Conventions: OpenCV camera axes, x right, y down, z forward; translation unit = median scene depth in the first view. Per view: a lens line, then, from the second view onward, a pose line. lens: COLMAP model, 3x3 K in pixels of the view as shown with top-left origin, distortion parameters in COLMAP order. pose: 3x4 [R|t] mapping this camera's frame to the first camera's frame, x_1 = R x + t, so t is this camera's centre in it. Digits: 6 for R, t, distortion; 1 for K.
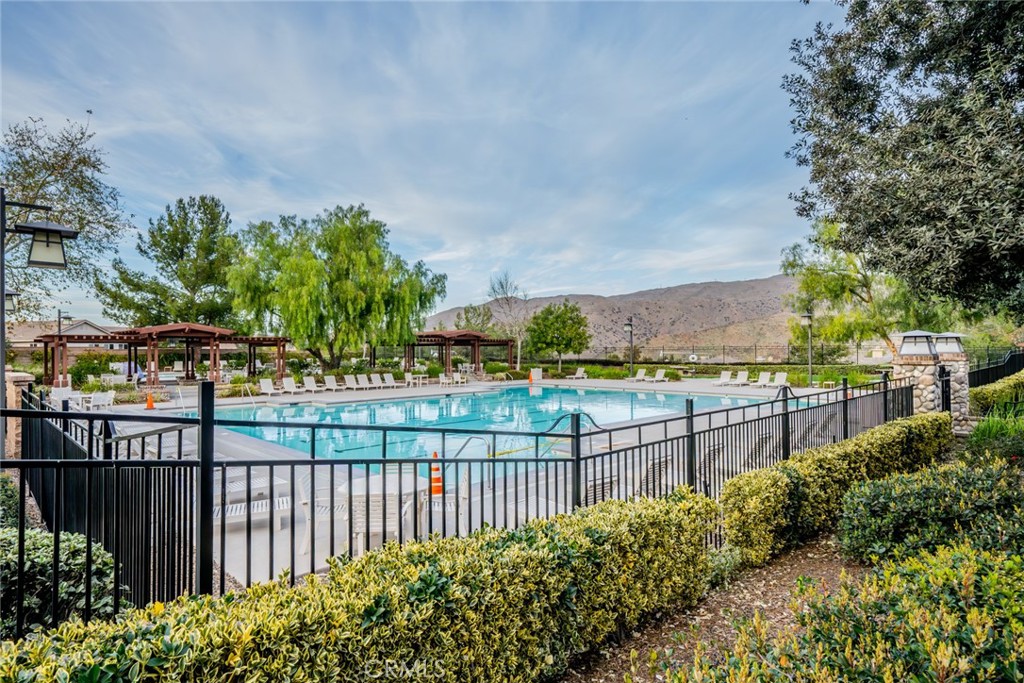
lens RADIAL K [[556.1, 0, 512.0], [0, 556.1, 341.5], [0, 0, 1]] dist [0.000410, 0.000789]
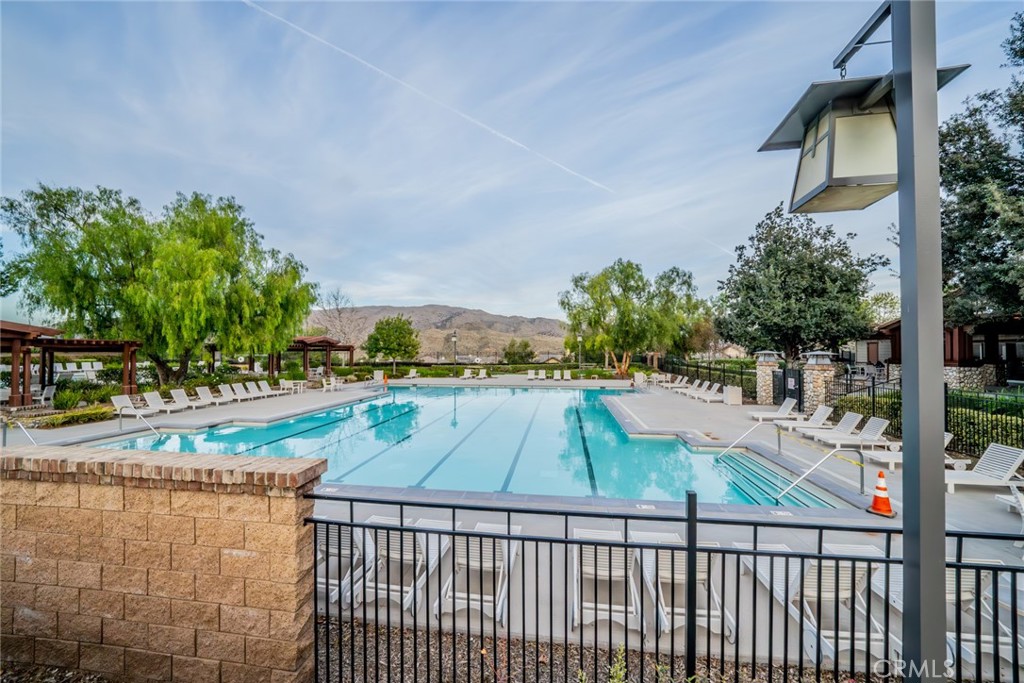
lens RADIAL K [[375.9, 0, 512.0], [0, 375.9, 341.5], [0, 0, 1]] dist [0.000915, 0.000068]
pose [[0.794025, 0.021662, 0.607499, -0.261028], [-0.011739, 0.999725, -0.020303, -0.001548], [-0.607772, 0.008990, 0.794061, 0.214162]]
